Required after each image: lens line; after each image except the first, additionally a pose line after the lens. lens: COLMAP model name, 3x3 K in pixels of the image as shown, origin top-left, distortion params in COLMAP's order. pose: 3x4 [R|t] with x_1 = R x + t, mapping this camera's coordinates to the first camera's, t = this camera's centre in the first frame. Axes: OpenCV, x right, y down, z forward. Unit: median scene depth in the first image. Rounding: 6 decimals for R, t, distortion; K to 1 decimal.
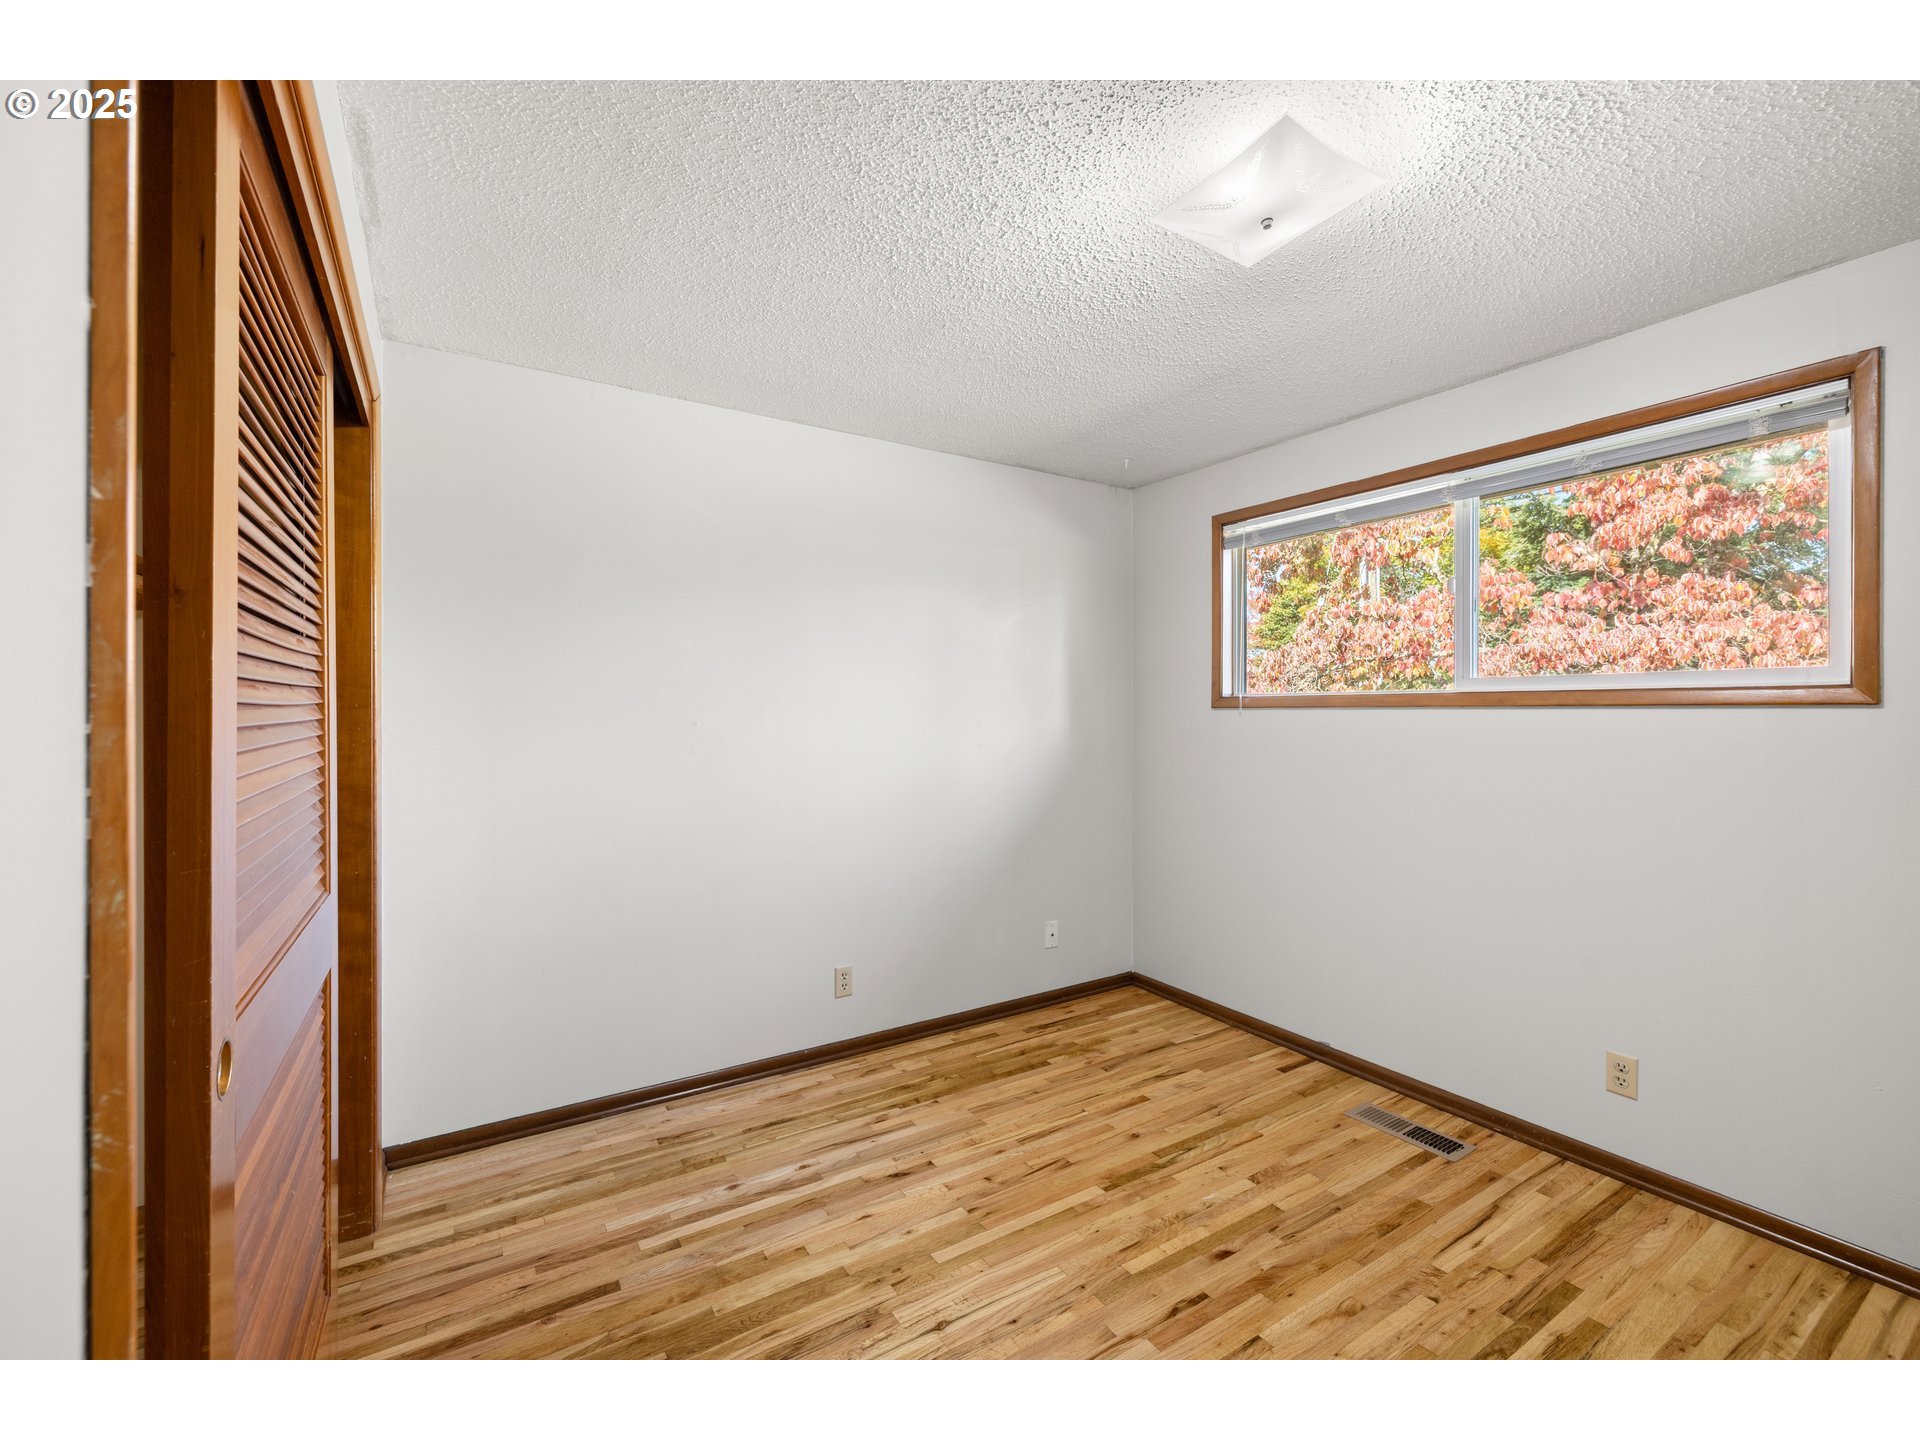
lens RADIAL K [[802.8, 0, 960.9], [0, 802.8, 716.5], [0, 0, 1]] dist [-0.001262, -0.000244]
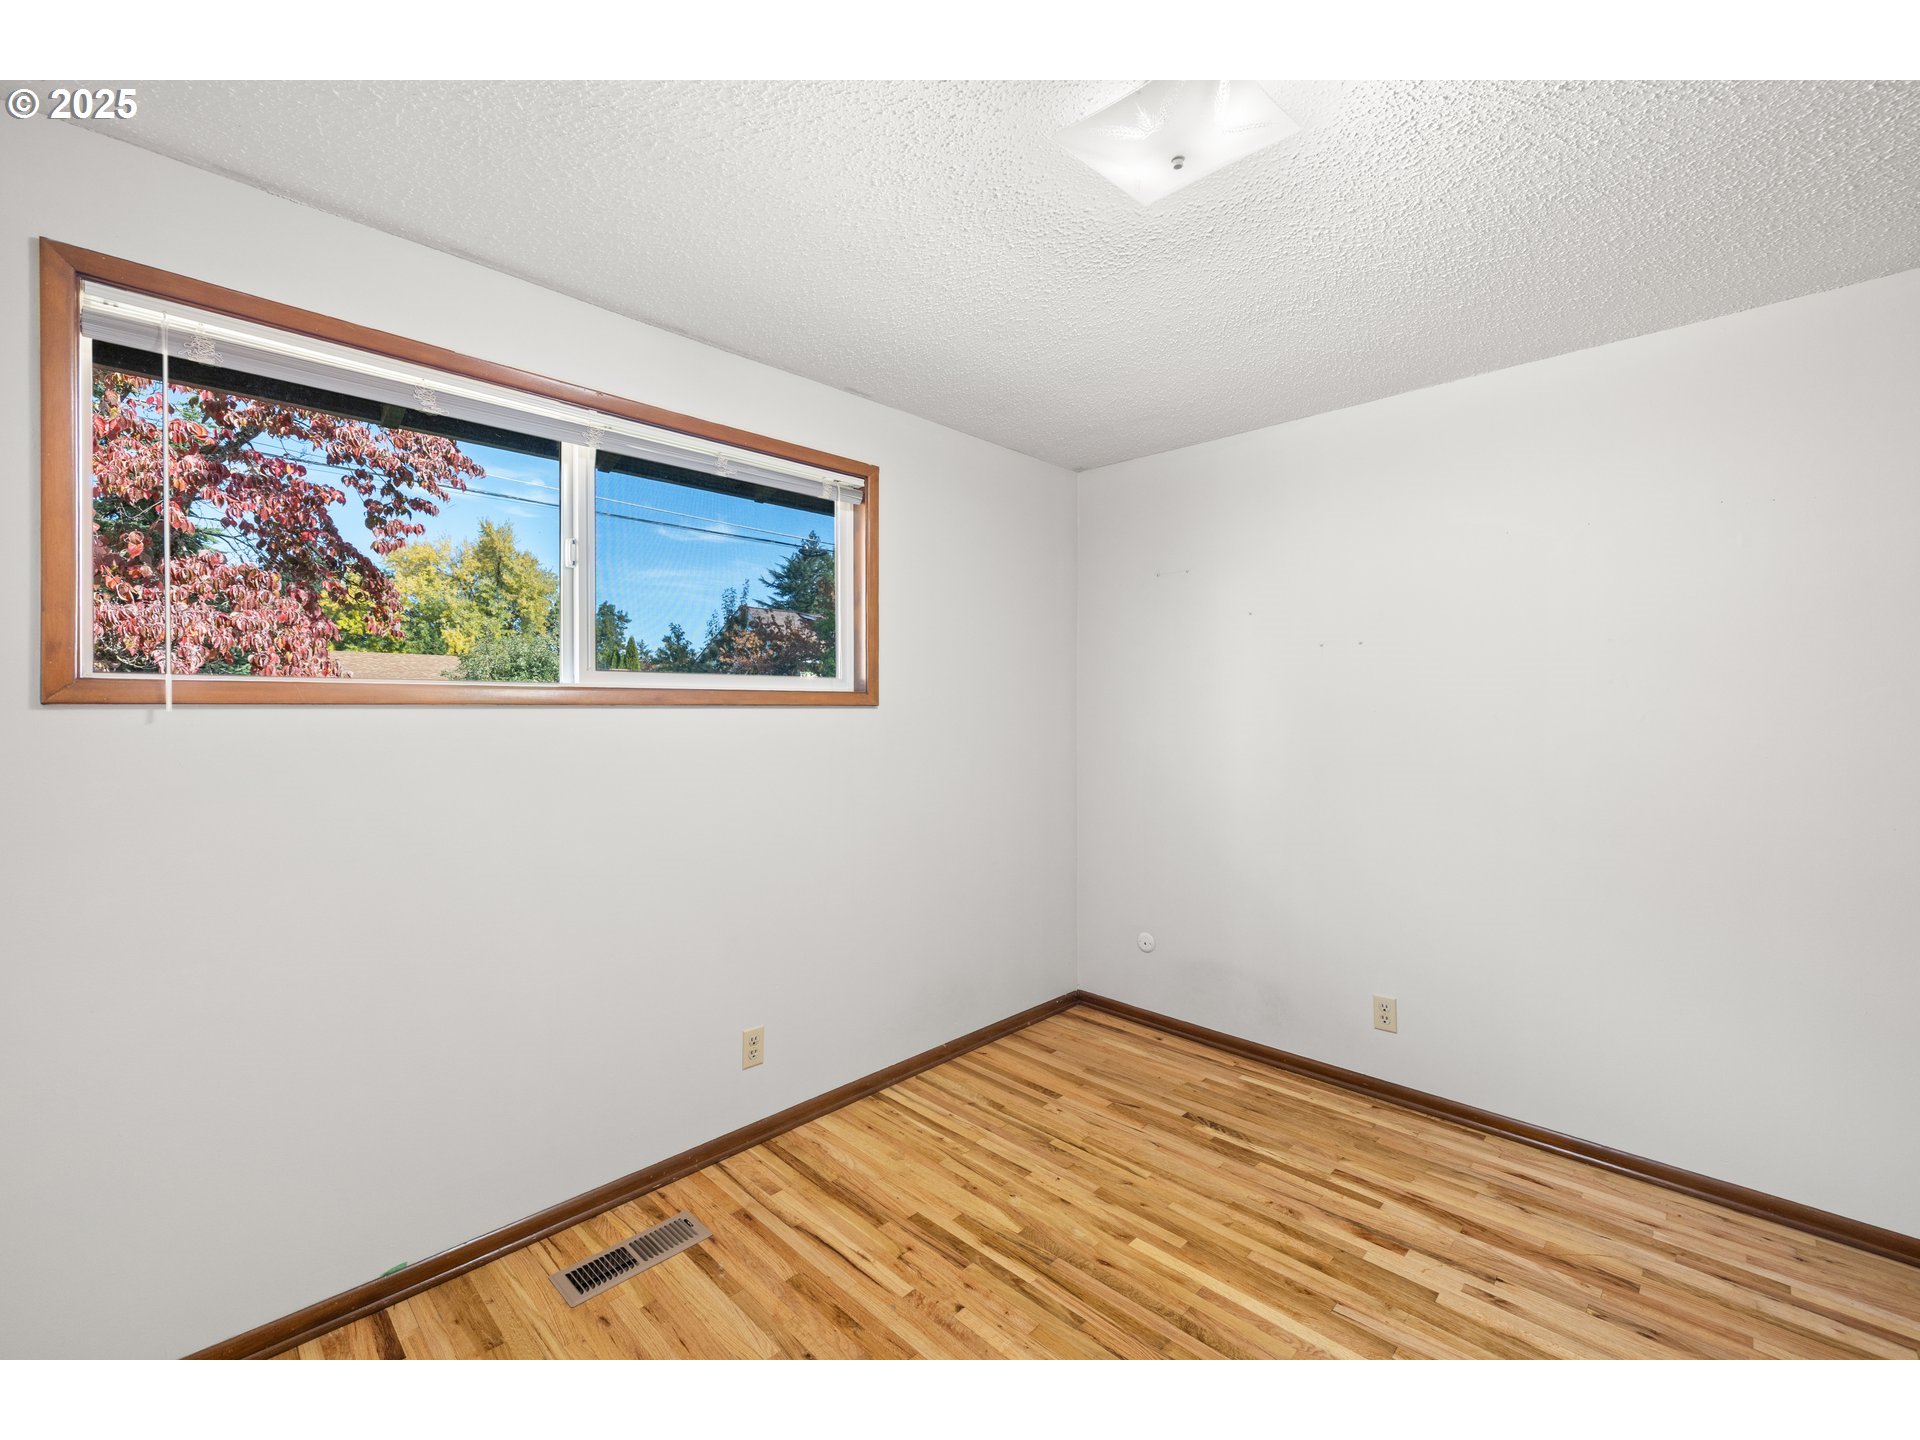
lens RADIAL K [[804.6, 0, 960.0], [0, 804.6, 720.0], [0, 0, 1]] dist [-0.009729, -0.000142]
pose [[-0.224822, -0.011423, 0.974333, -0.287149], [0.009278, 0.999861, 0.013863, -0.006367], [-0.974356, 0.012157, -0.224685, 0.968711]]
